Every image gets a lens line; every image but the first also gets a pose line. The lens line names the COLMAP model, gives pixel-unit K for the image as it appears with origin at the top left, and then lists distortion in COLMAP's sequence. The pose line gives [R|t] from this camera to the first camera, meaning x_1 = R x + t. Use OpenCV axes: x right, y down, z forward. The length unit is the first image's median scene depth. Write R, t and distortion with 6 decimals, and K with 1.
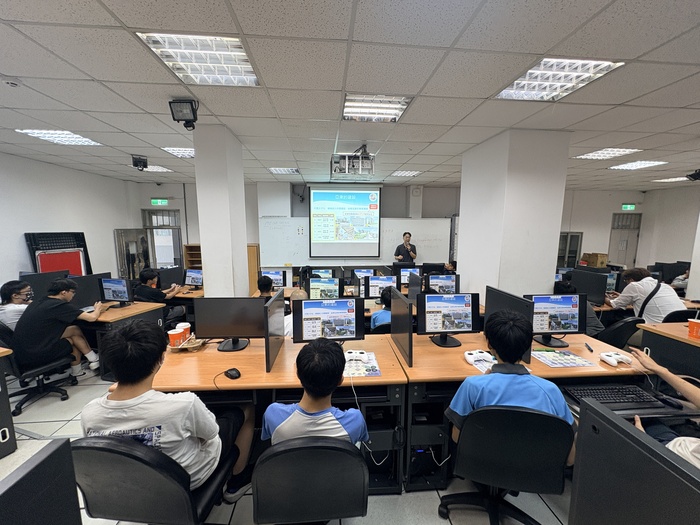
lens RADIAL K [[280.5, 0, 351.2], [0, 280.5, 262.2], [0, 0, 1]] dist [-0.001098, 0.000518]
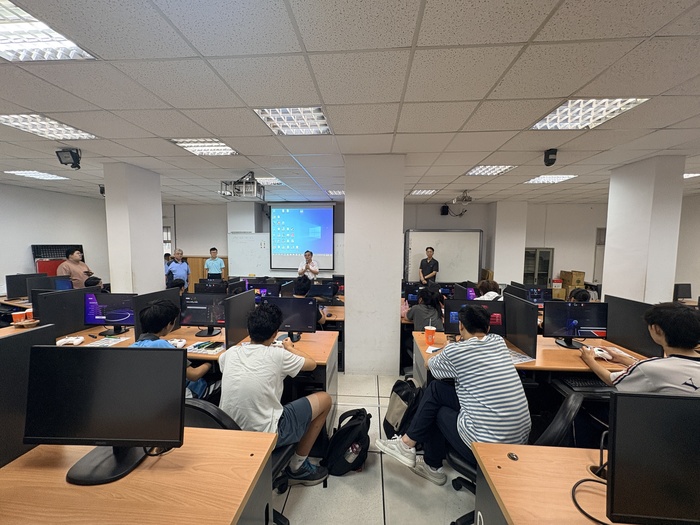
lens RADIAL K [[280.5, 0, 349.1], [0, 280.5, 259.2], [0, 0, 1]] dist [-0.001098, 0.000518]
pose [[0.986185, 0.014377, -0.165025, 0.669369], [-0.025023, 0.997724, -0.062615, 0.011666], [0.163749, 0.065880, 0.984300, -0.070437]]
